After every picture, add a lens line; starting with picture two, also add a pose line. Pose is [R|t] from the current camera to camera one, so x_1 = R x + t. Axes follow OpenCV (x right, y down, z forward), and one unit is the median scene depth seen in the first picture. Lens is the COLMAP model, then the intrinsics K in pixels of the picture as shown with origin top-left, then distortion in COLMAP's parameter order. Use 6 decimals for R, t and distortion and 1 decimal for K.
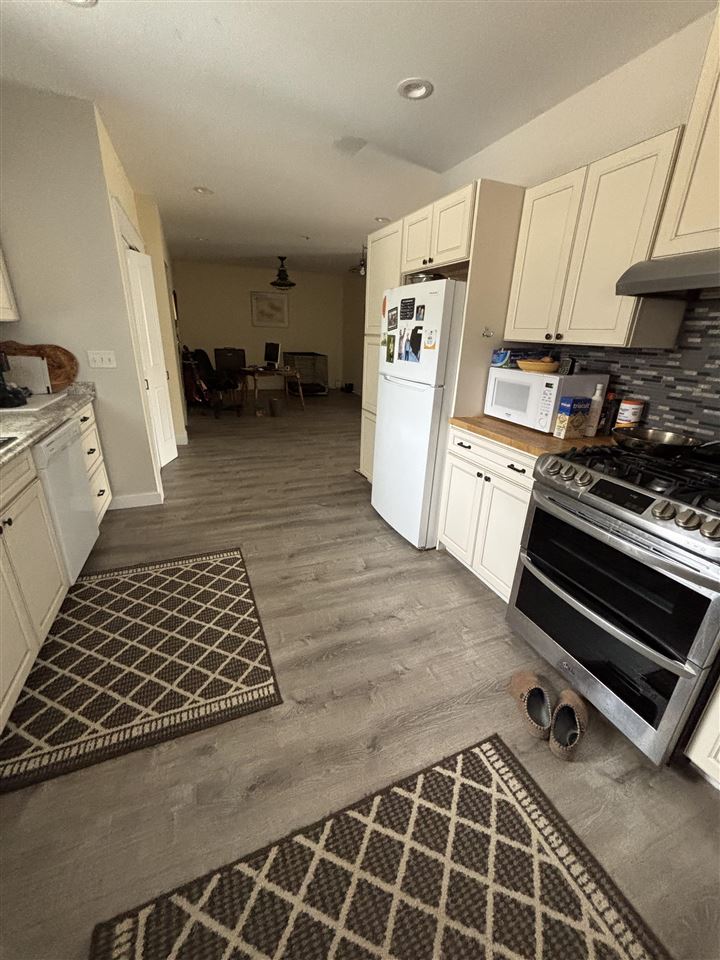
lens RADIAL K [[387.0, 0, 359.0], [0, 387.0, 478.7], [0, 0, 1]] dist [-0.002482, -0.000159]
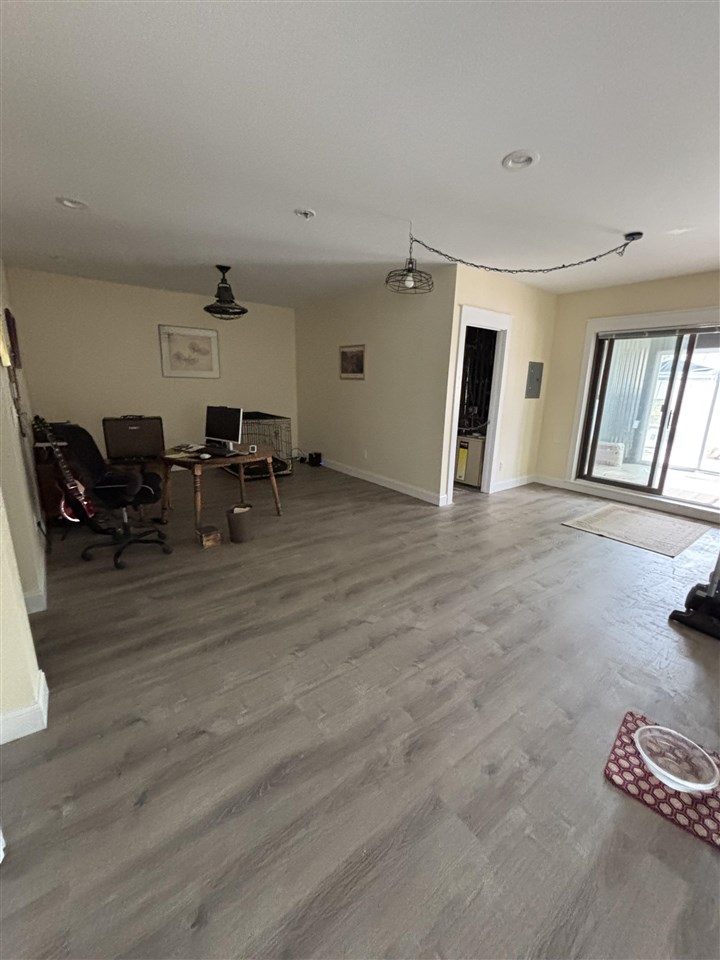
lens RADIAL K [[387.0, 0, 361.8], [0, 387.0, 478.5], [0, 0, 1]] dist [-0.002482, -0.000159]
pose [[0.963535, -0.077605, 0.256081, -0.169276], [0.105492, 0.989677, -0.097006, -0.162523], [-0.245909, 0.120483, 0.961776, 0.401835]]
